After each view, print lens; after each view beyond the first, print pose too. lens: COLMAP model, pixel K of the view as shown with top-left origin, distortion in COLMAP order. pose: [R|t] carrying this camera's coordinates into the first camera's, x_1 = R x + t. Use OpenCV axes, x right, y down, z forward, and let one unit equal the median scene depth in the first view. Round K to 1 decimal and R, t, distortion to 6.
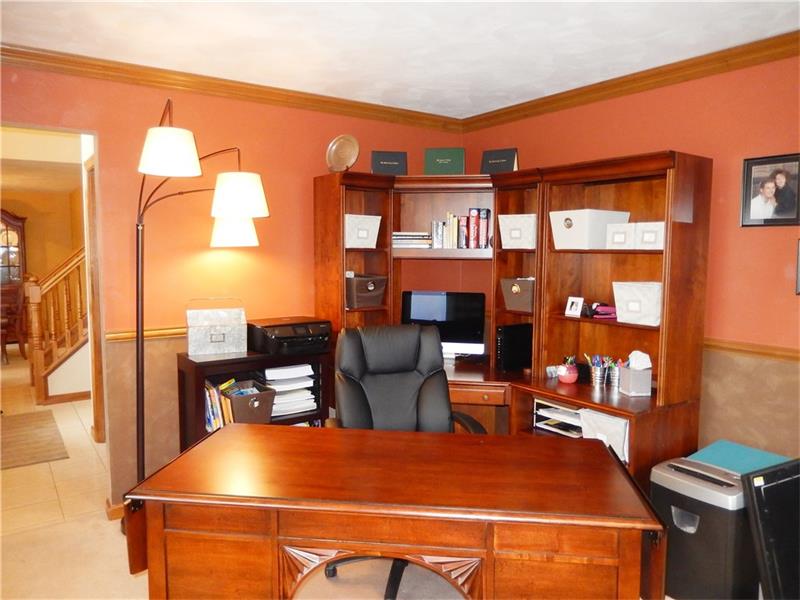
lens RADIAL K [[596.5, 0, 398.4], [0, 596.5, 297.0], [0, 0, 1]] dist [0.013863, -0.005934]
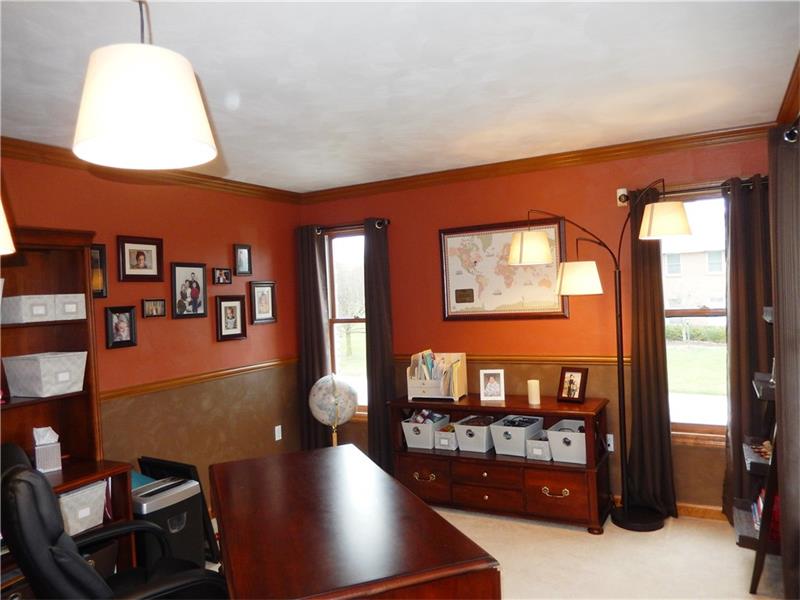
lens RADIAL K [[596.5, 0, 398.4], [0, 596.5, 297.0], [0, 0, 1]] dist [0.013863, -0.005934]
pose [[-0.449280, 0.035912, 0.892669, -0.789417], [0.159275, 0.986404, 0.040480, -0.069825], [-0.879079, 0.160367, -0.448891, 0.963071]]
